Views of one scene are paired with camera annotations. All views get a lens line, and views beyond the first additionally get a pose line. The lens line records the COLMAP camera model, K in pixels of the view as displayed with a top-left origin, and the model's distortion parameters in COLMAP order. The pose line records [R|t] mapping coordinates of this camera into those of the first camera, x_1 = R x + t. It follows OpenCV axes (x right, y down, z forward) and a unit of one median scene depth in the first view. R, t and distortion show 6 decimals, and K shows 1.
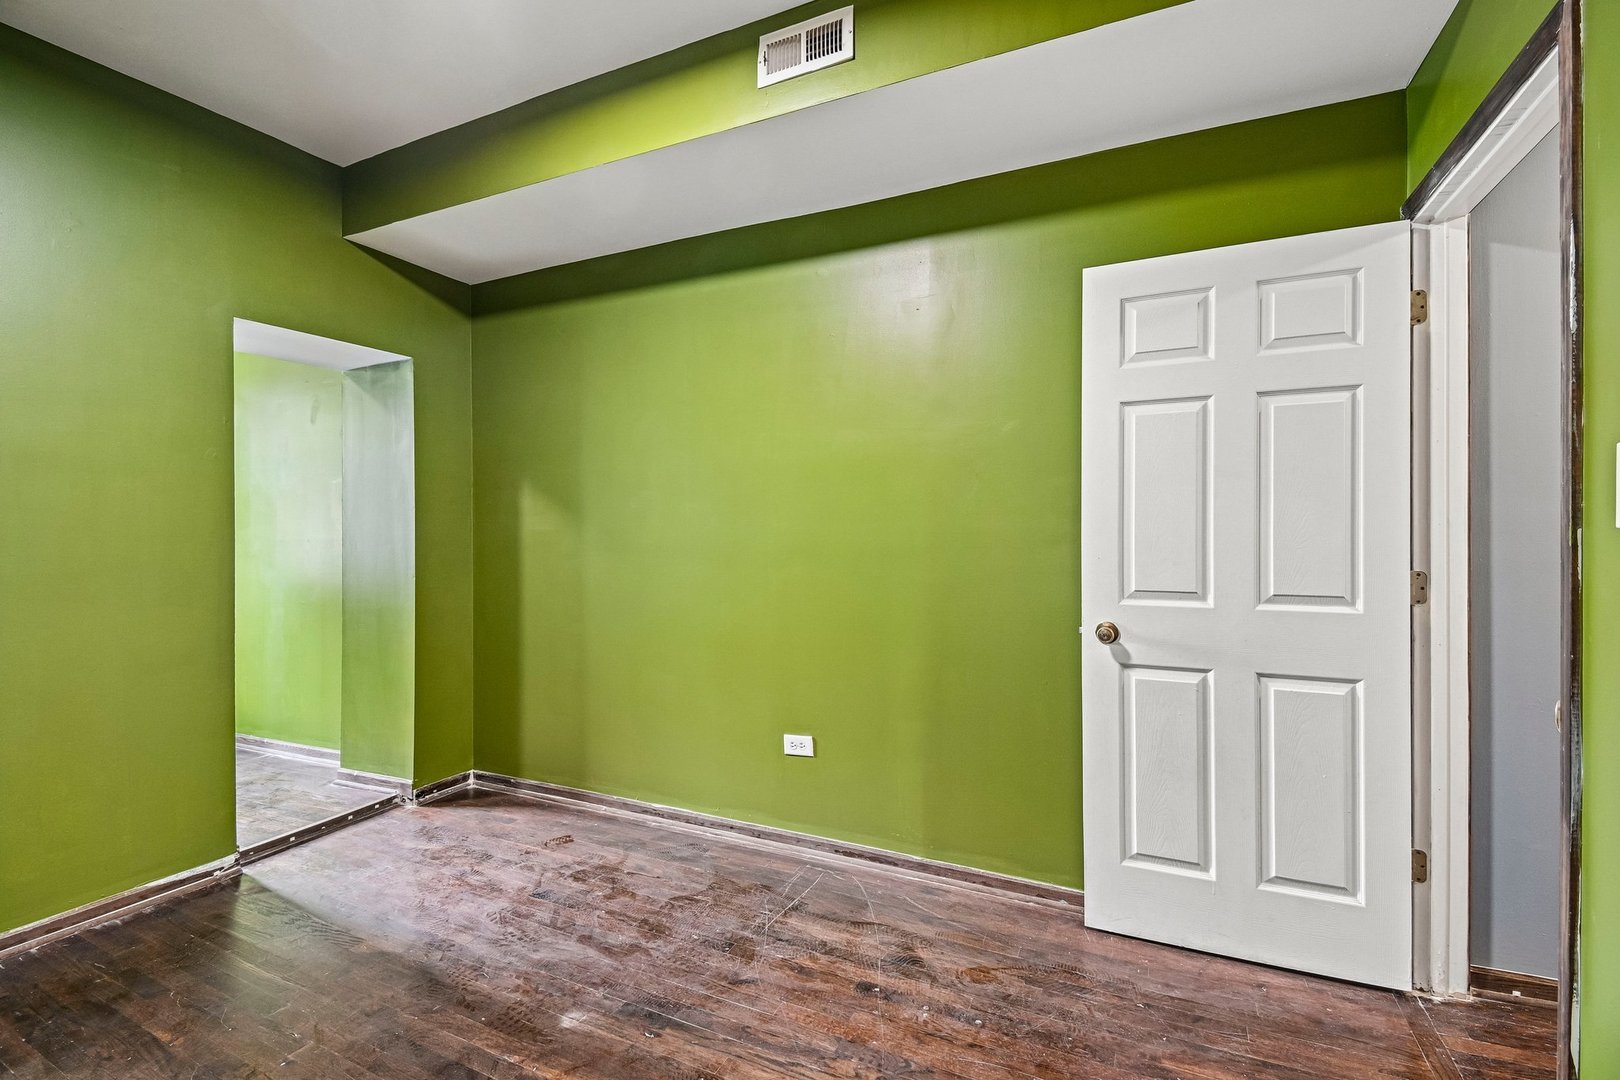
lens RADIAL K [[718.7, 0, 796.1], [0, 718.7, 534.5], [0, 0, 1]] dist [0.008692, -0.016078]
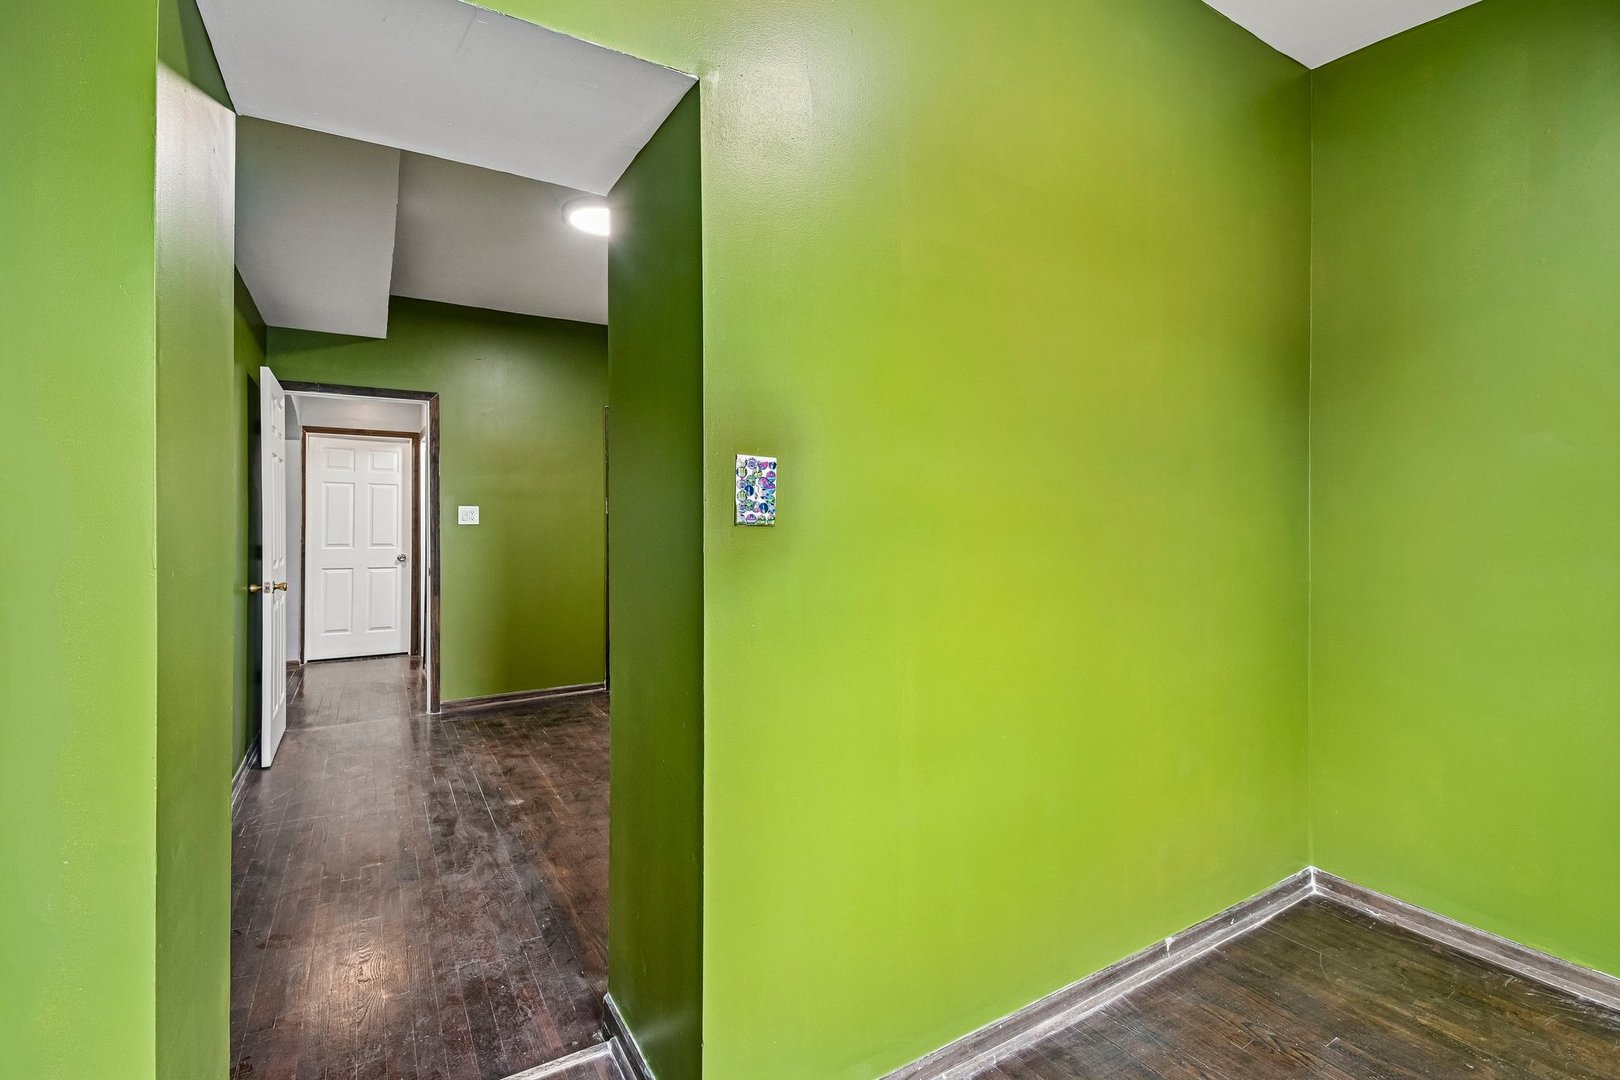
lens RADIAL K [[718.7, 0, 816.8], [0, 718.7, 515.1], [0, 0, 1]] dist [0.008692, -0.016078]
pose [[-0.843384, 0.010135, 0.537216, -1.571399], [0.007751, 0.999948, -0.006696, -0.010297], [-0.537256, -0.001483, -0.843418, 1.741012]]
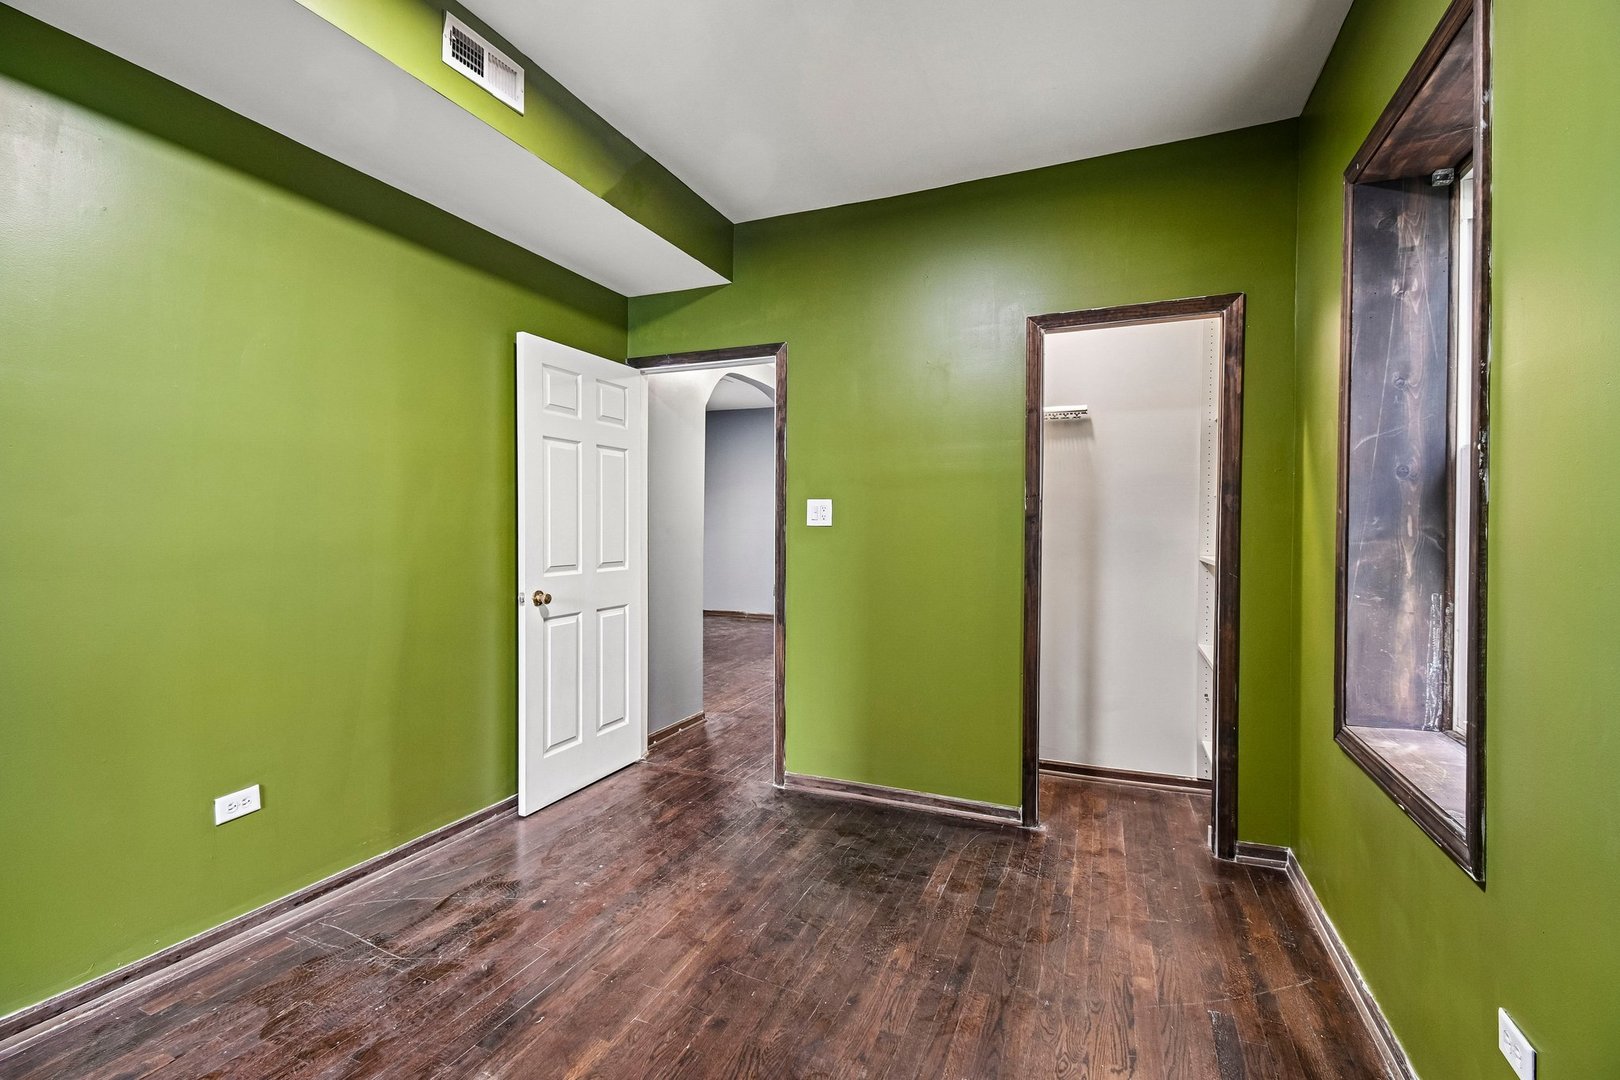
lens RADIAL K [[718.7, 0, 810.7], [0, 718.7, 527.2], [0, 0, 1]] dist [0.008692, -0.016078]
pose [[-0.044582, -0.004472, 0.998996, -0.999704], [0.001119, 0.999989, 0.004526, -0.008503], [-0.999005, 0.001320, -0.044577, 0.530959]]
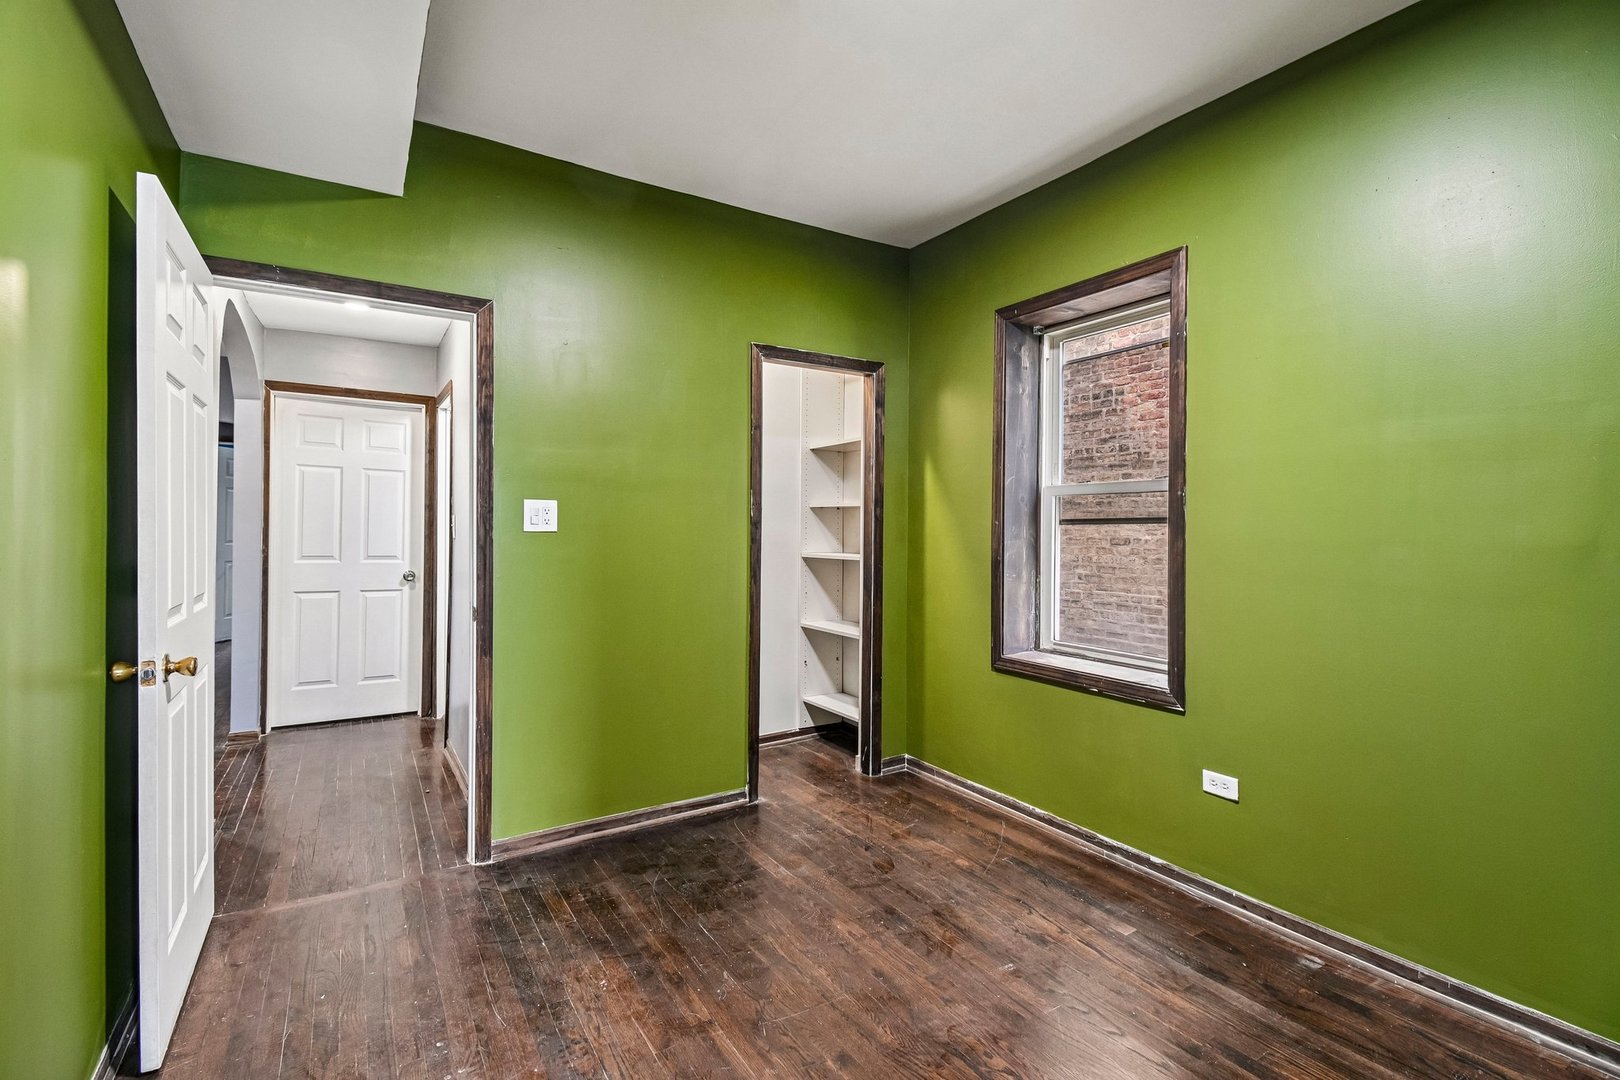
lens RADIAL K [[718.7, 0, 803.7], [0, 718.7, 526.3], [0, 0, 1]] dist [0.008692, -0.016078]
pose [[-0.844471, -0.003041, 0.535593, -0.556921], [-0.003234, 0.999995, 0.000579, -0.015976], [-0.535592, -0.001243, -0.844476, 1.278823]]
